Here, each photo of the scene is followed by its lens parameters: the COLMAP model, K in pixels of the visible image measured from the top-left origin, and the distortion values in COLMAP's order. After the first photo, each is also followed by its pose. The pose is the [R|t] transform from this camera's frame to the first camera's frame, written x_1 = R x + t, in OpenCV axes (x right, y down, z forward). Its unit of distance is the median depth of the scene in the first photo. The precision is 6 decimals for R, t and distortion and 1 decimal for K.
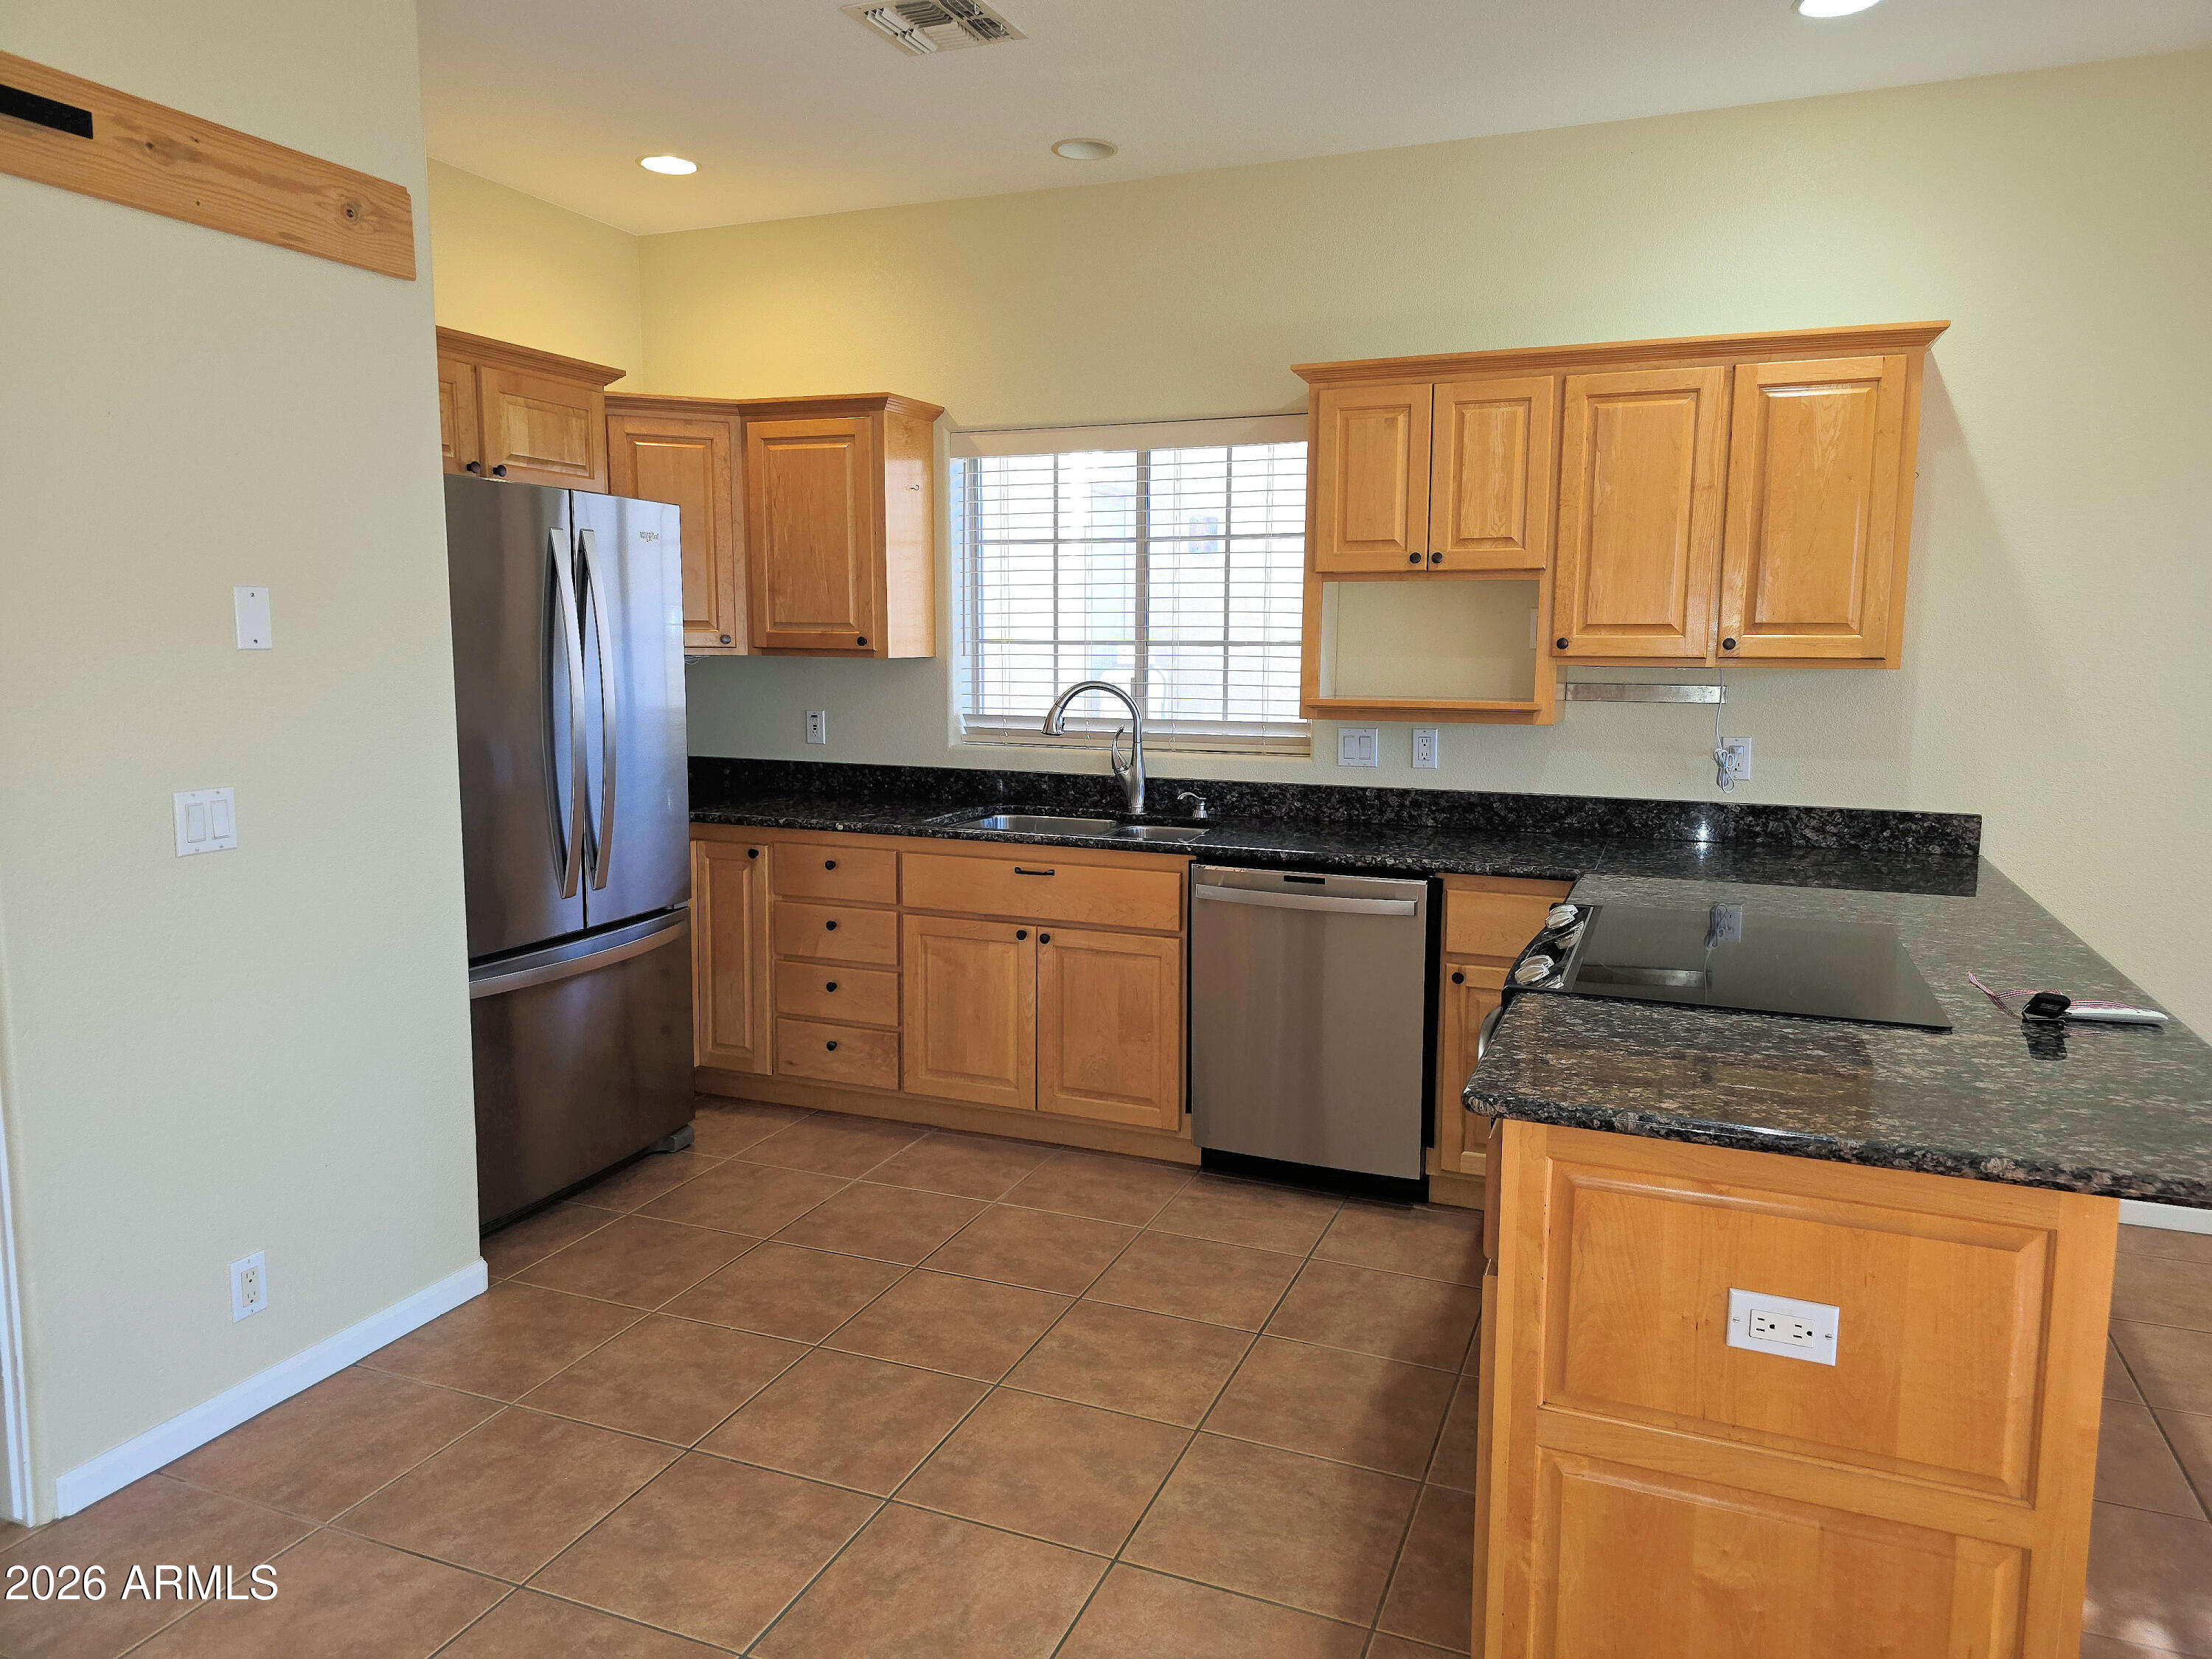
lens RADIAL K [[1484.7, 0, 1087.9], [0, 1484.7, 817.2], [0, 0, 1]] dist [0.049245, -0.034473]
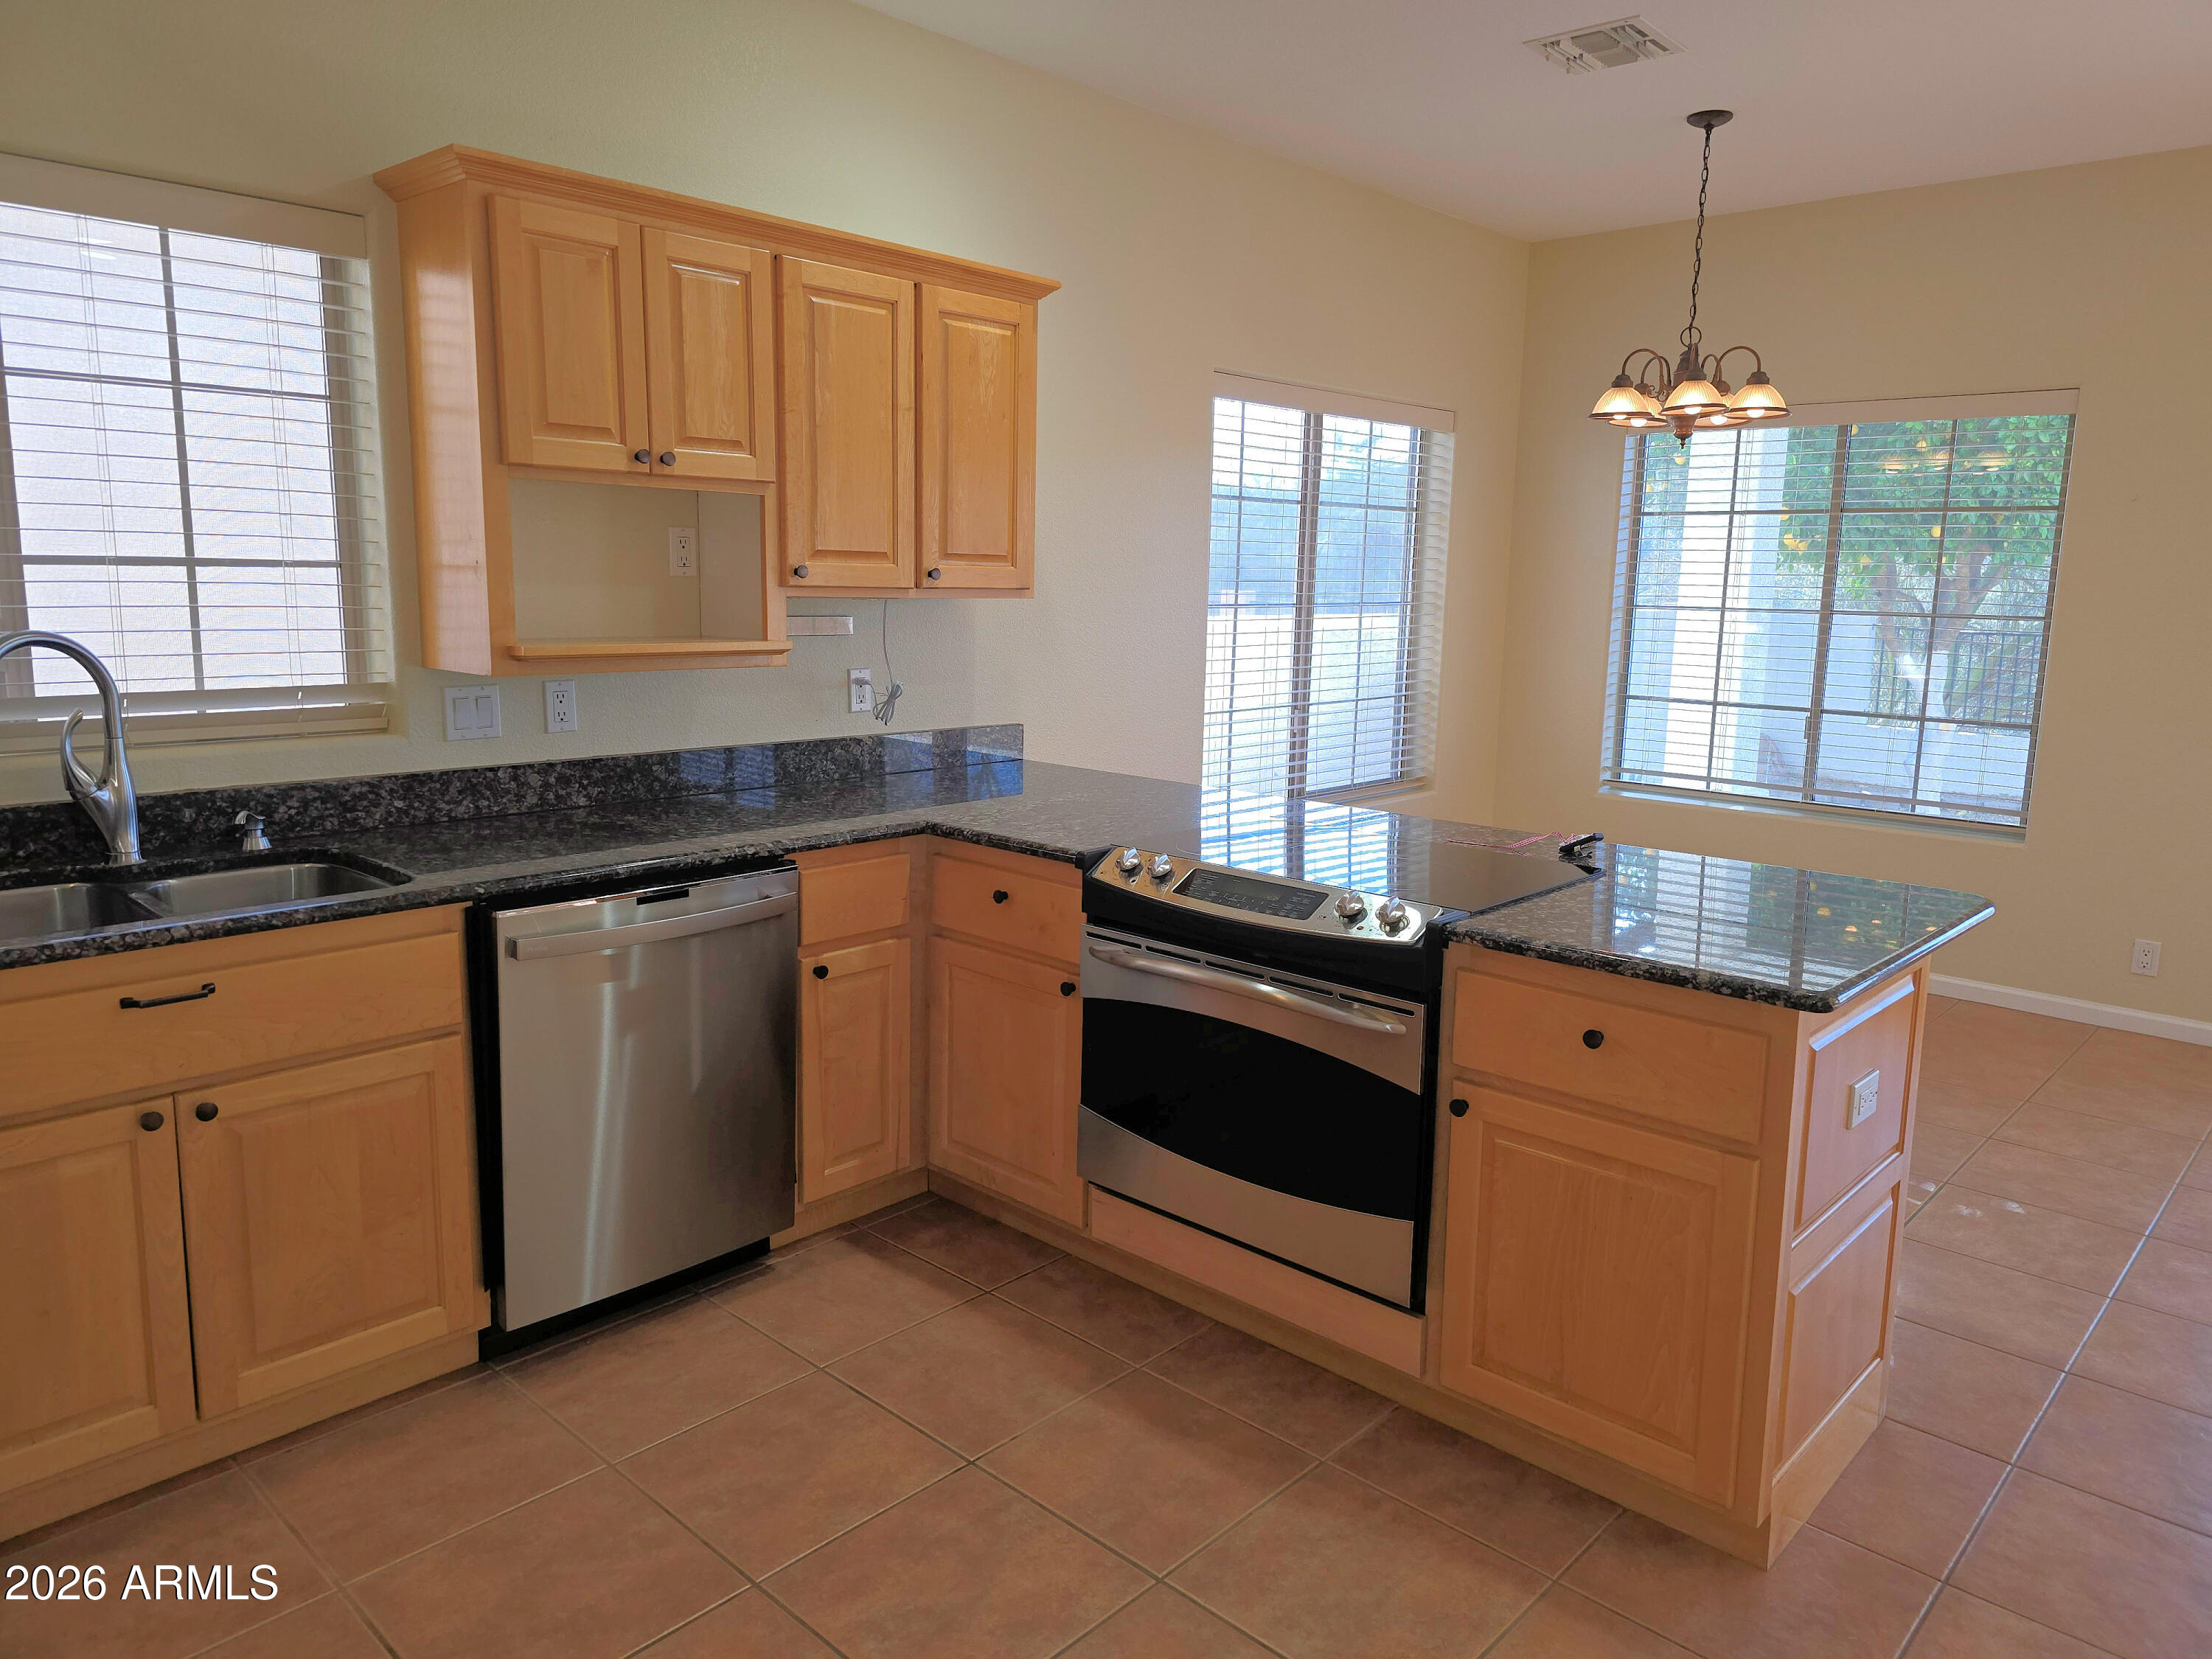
lens RADIAL K [[1484.7, 0, 1130.6], [0, 1484.7, 809.9], [0, 0, 1]] dist [0.049245, -0.034473]
pose [[0.338967, -0.149653, 0.928820, -0.399573], [0.097937, 0.987516, 0.123369, -0.060557], [-0.935687, 0.049147, 0.349392, 0.470350]]
